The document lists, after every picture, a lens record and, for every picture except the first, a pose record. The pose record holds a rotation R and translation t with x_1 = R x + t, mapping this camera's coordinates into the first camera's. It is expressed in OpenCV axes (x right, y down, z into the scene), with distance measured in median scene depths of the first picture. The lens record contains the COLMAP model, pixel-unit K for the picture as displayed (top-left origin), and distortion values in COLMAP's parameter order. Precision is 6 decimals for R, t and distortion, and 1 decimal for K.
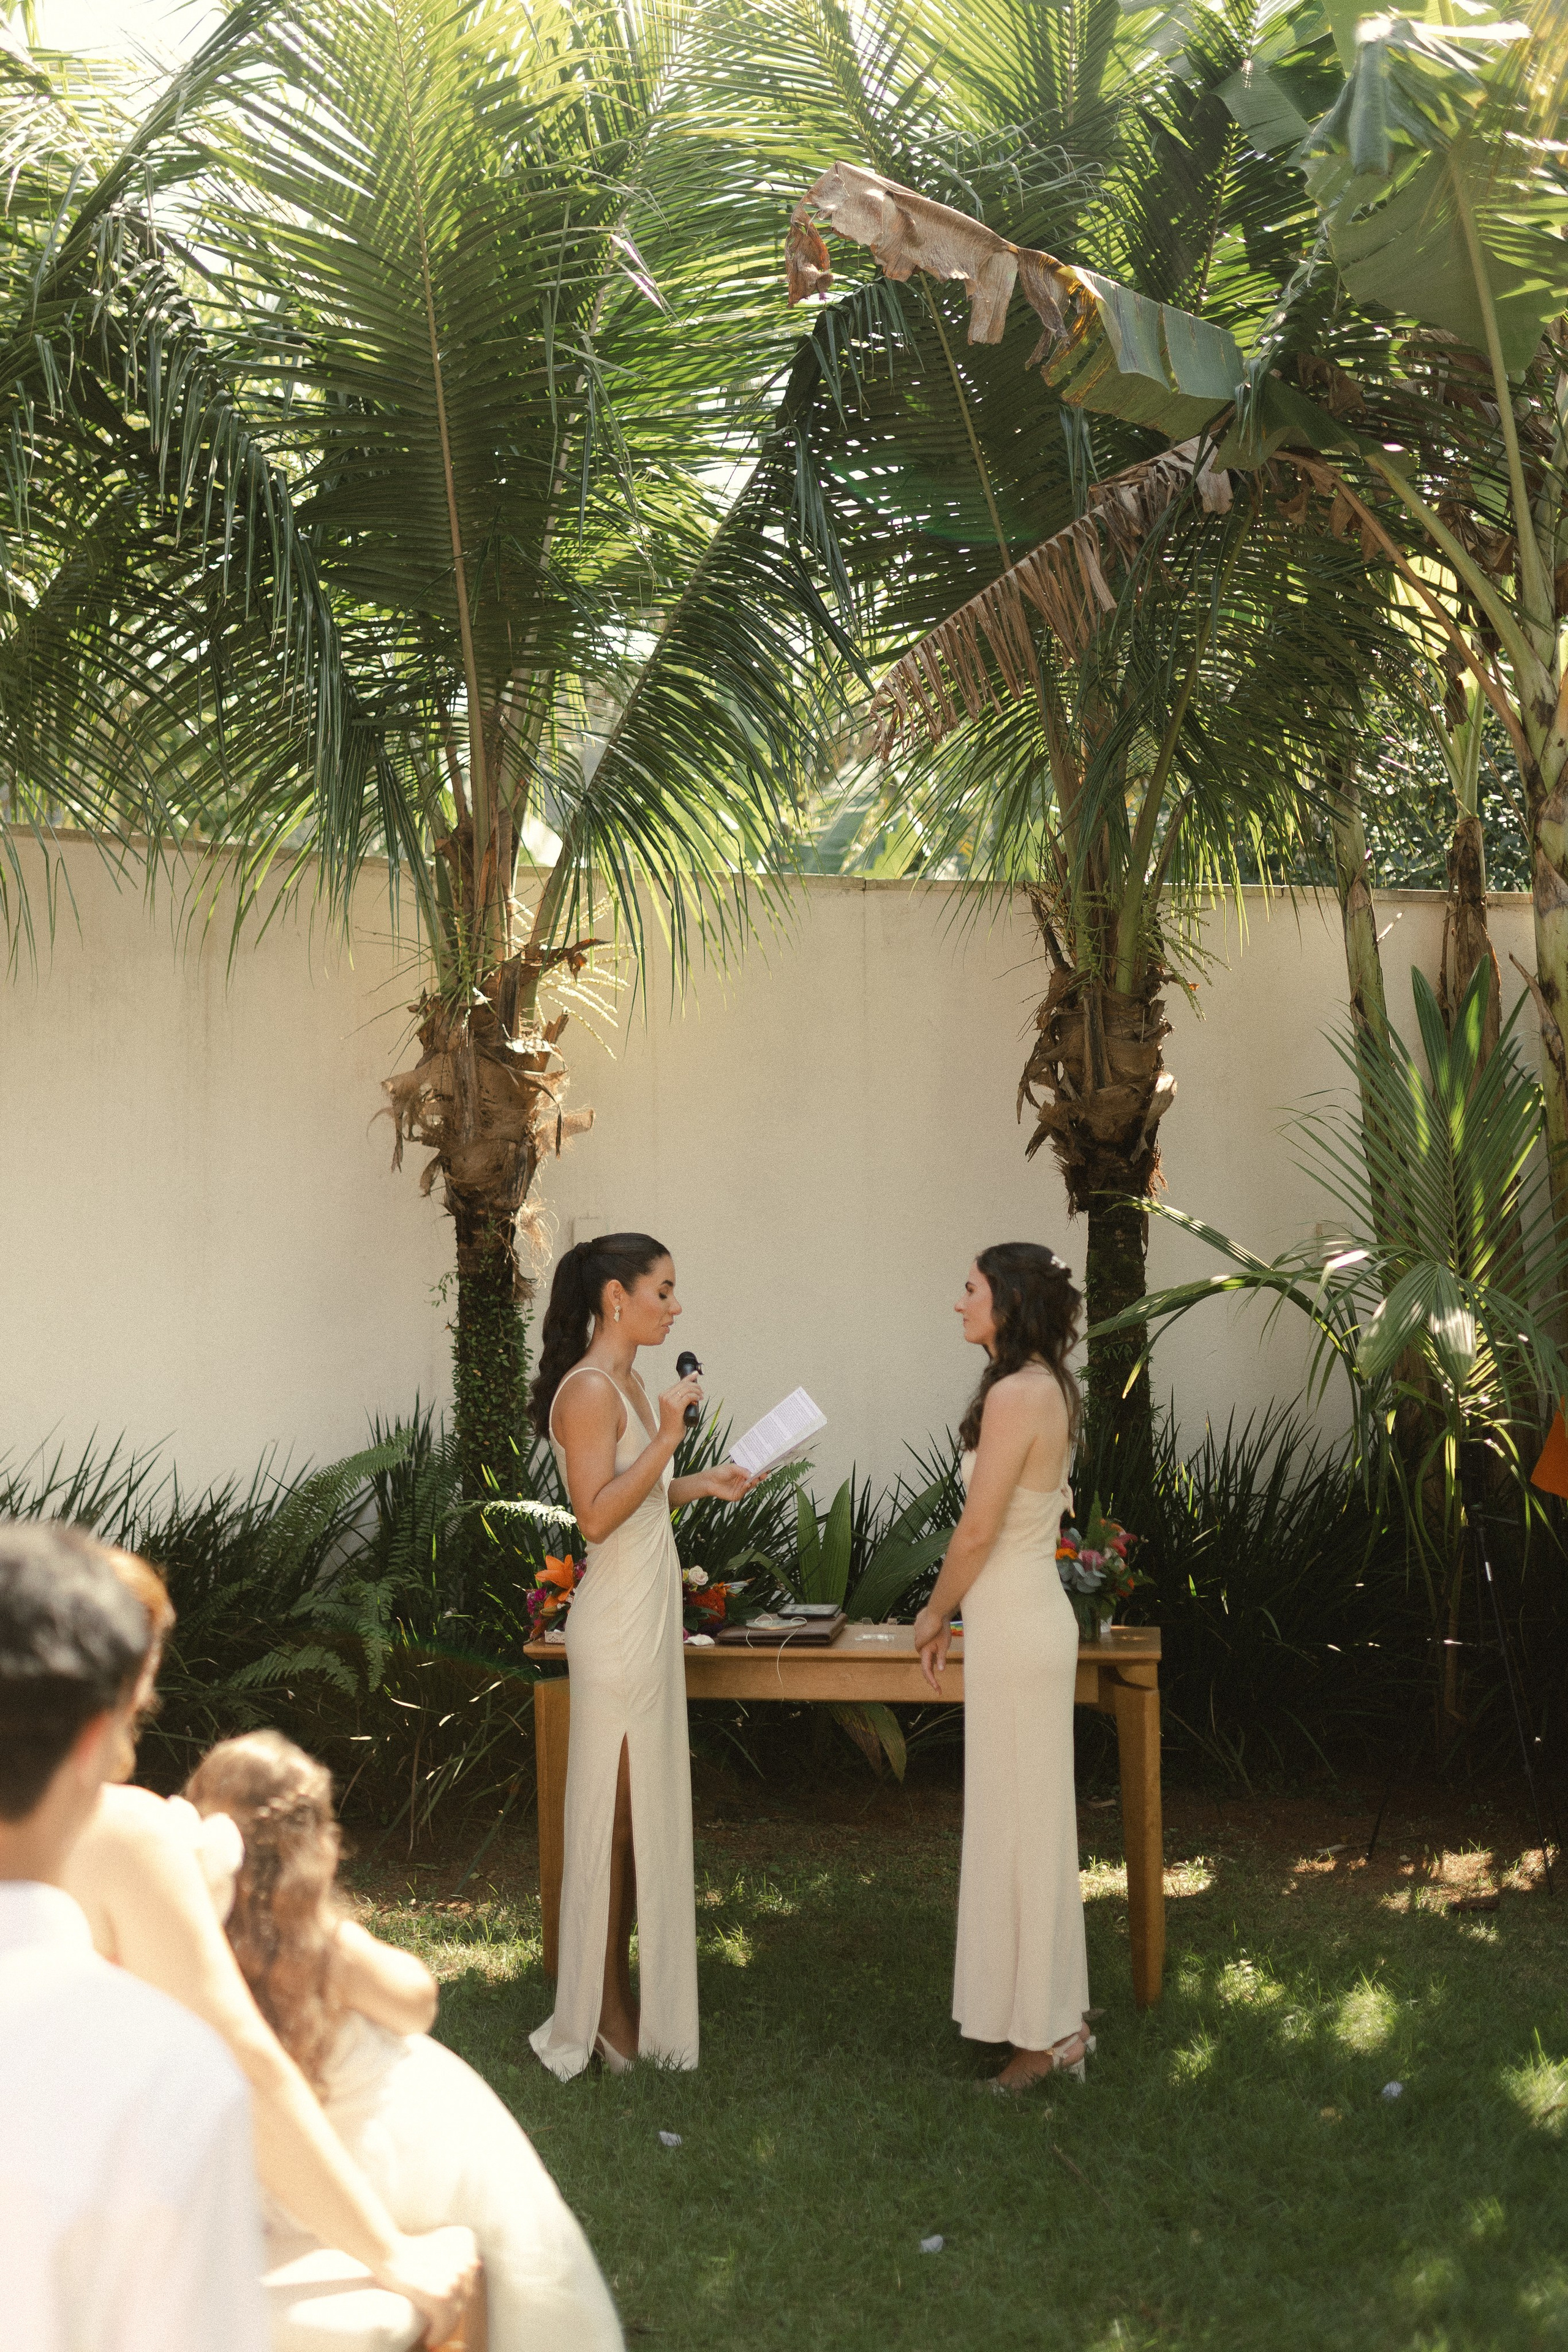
lens RADIAL K [[2822.6, 0, 784.0], [0, 2822.6, 1176.0], [0, 0, 1]] dist [0.002032, 0.119989]
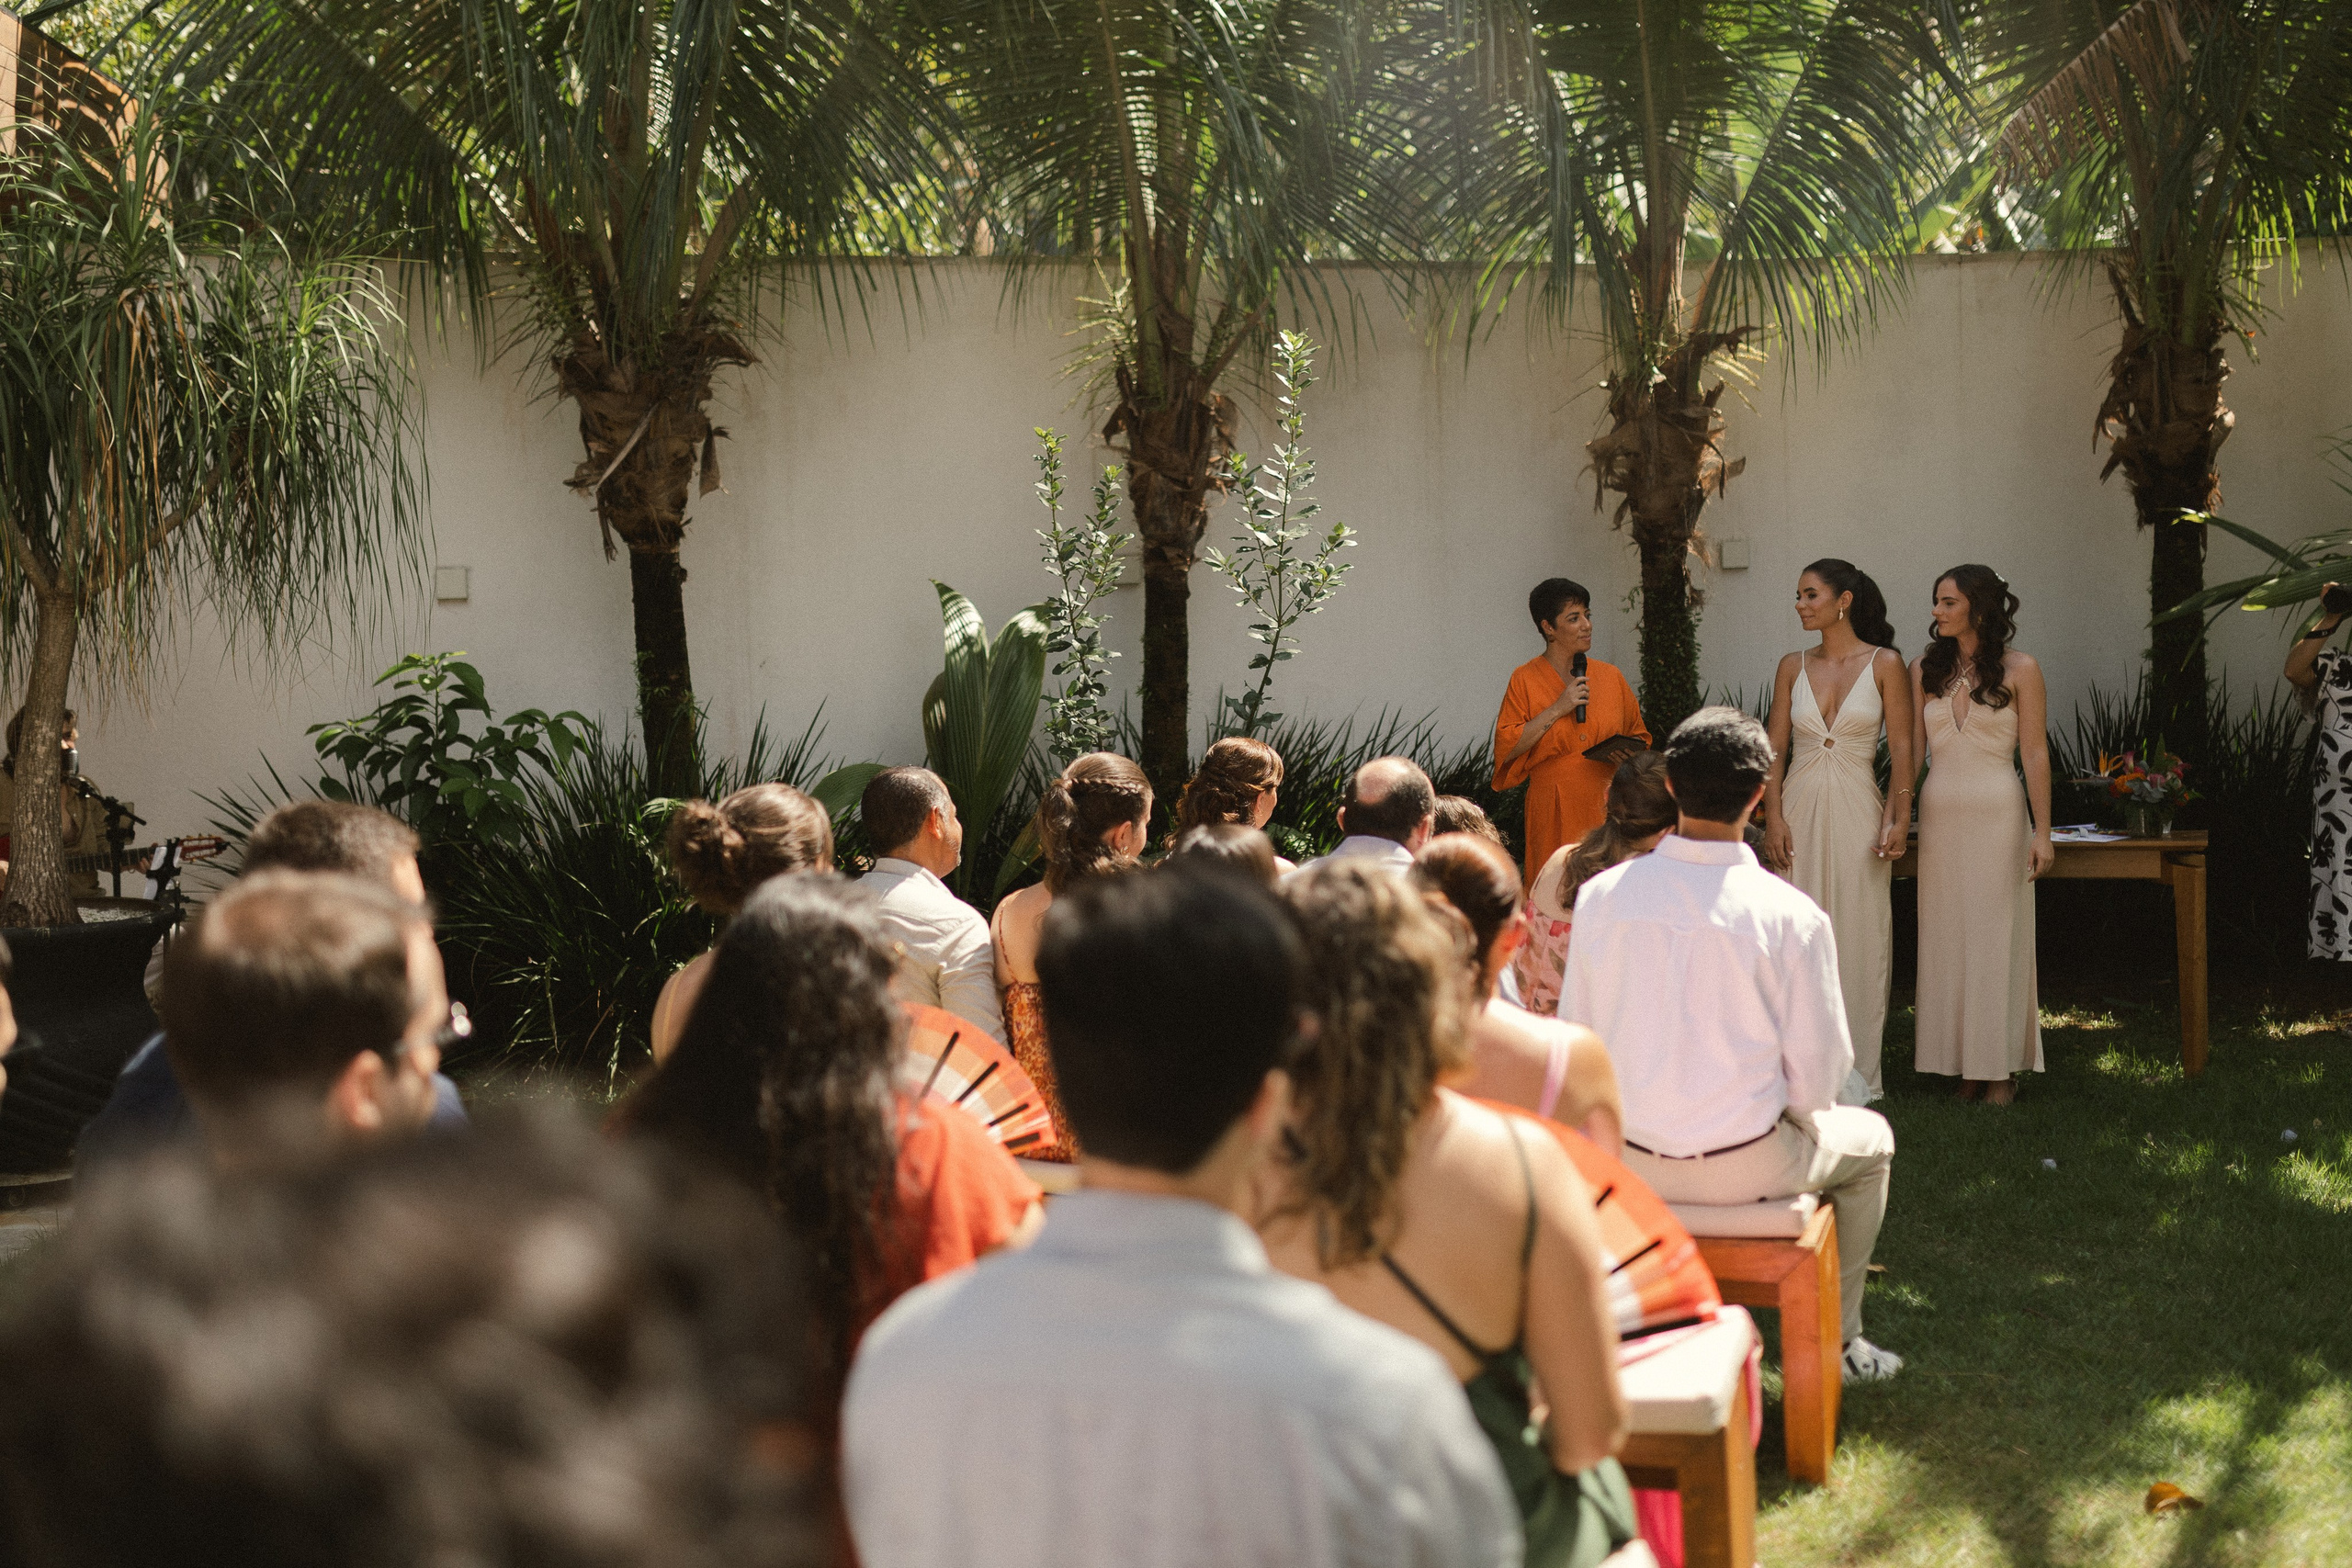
lens RADIAL K [[2822.3, 0, 1049.1], [0, 2822.3, 871.7], [0, 0, 1]] dist [0.002032, 0.119989]
pose [[0.966820, -0.001358, -0.255457, -0.046206], [0.036614, 0.990398, 0.133309, -0.020115], [0.252823, -0.138240, 0.957586, -0.358590]]
